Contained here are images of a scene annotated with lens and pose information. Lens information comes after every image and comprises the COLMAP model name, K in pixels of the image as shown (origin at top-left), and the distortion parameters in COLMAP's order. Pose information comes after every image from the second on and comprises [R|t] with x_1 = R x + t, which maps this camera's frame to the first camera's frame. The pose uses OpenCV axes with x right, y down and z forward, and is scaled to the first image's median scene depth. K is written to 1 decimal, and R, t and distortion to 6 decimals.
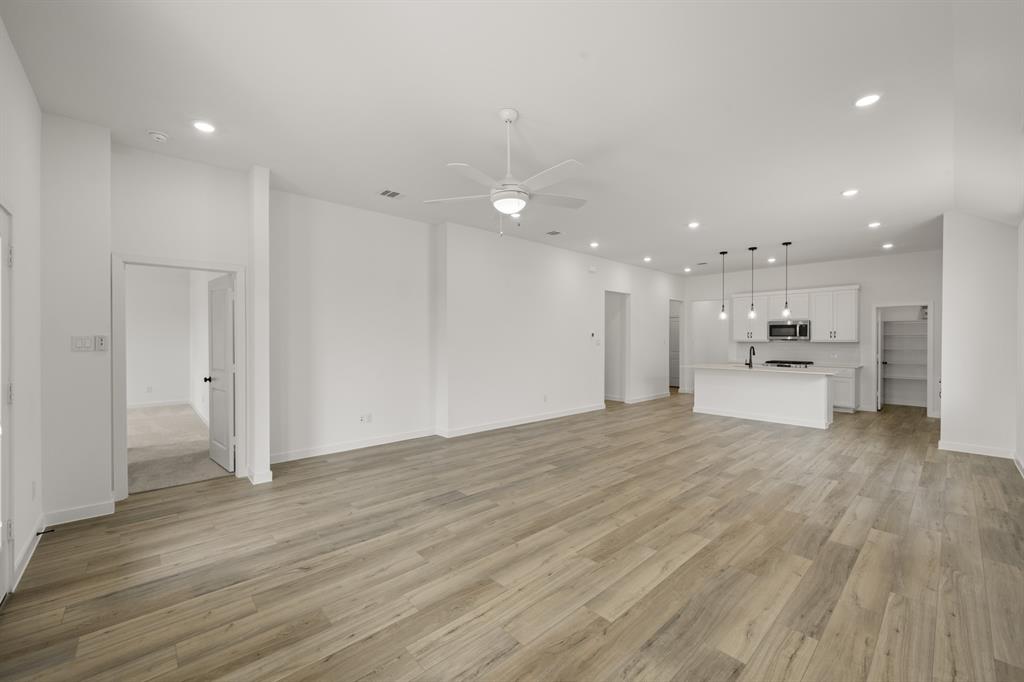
lens RADIAL K [[403.6, 0, 510.4], [0, 403.6, 342.9], [0, 0, 1]] dist [0.000604, 0.000121]
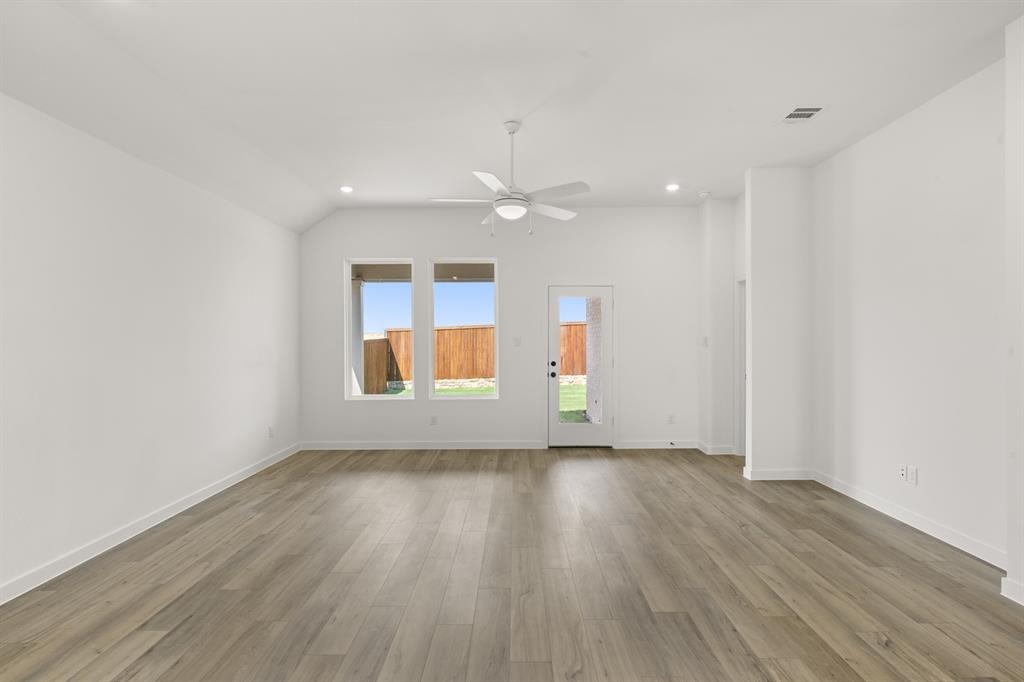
lens RADIAL K [[529.9, 0, 511.9], [0, 529.9, 341.0], [0, 0, 1]] dist [0.001993, 0.000374]
pose [[-0.681144, 0.000586, -0.732149, 0.718432], [-0.002248, 0.999993, 0.002891, -0.000477], [0.732146, 0.003615, -0.681138, 1.386951]]
